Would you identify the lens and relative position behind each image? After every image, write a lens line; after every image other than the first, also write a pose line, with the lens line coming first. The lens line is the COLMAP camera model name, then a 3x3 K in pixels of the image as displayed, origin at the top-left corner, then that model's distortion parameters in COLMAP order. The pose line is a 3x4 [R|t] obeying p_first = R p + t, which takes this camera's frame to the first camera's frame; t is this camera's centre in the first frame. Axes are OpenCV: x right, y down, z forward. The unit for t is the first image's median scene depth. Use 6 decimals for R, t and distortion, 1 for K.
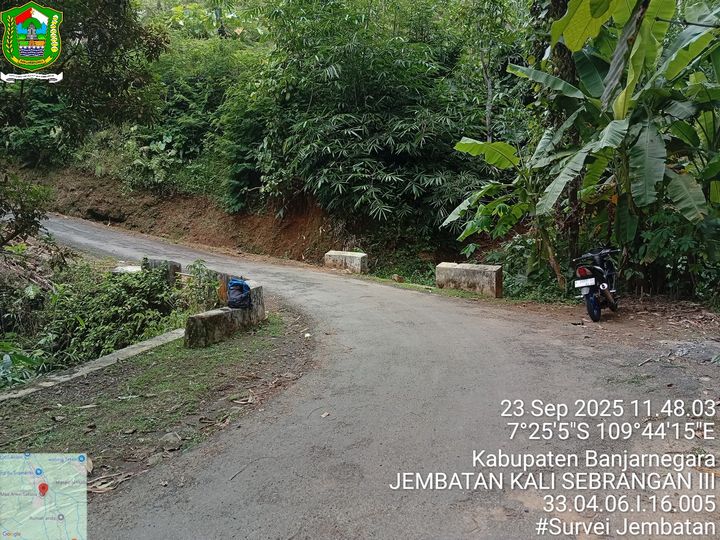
lens RADIAL K [[550.1, 0, 360.0], [0, 550.1, 270.0], [0, 0, 1]] dist [0.100363, -0.215704]
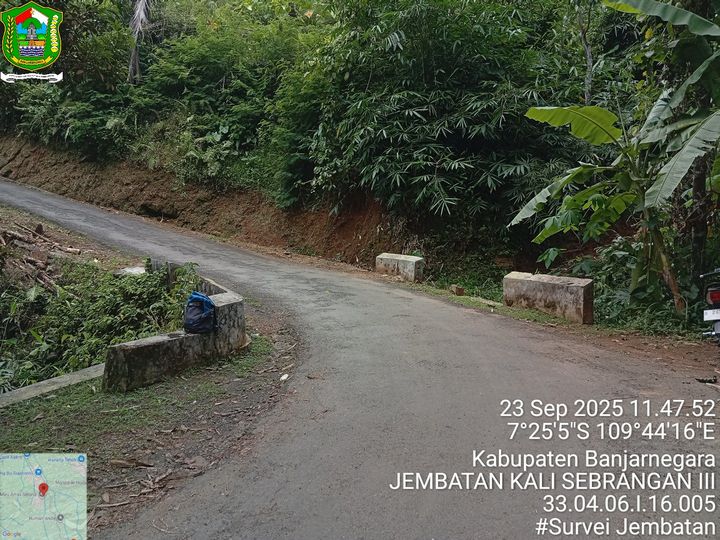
lens RADIAL K [[550.1, 0, 360.0], [0, 550.1, 270.0], [0, 0, 1]] dist [0.100363, -0.215704]
pose [[0.984971, 0.023661, -0.171094, 0.051355], [-0.023650, 0.999718, 0.002104, -0.009105], [0.171096, 0.001974, 0.985252, 0.148476]]
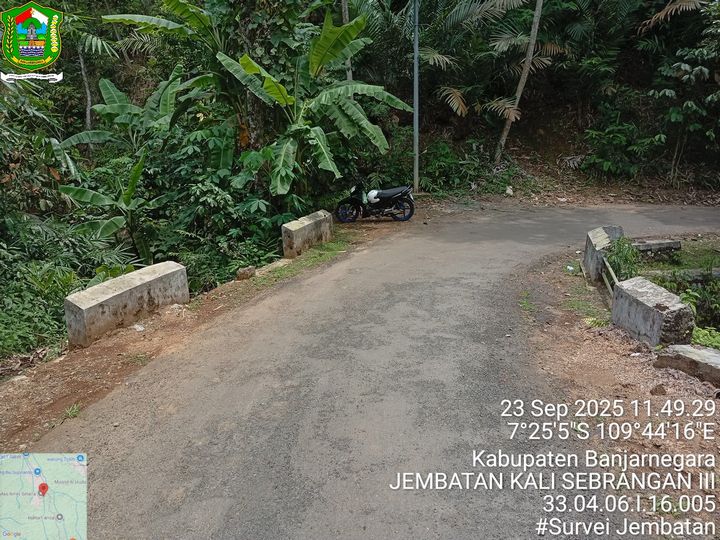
lens RADIAL K [[550.1, 0, 360.0], [0, 550.1, 270.0], [0, 0, 1]] dist [0.100363, -0.215704]
pose [[-0.559108, -0.202178, 0.804066, -0.381873], [0.087059, 0.950134, 0.299442, -0.123923], [-0.824512, 0.237421, -0.513626, 0.937572]]
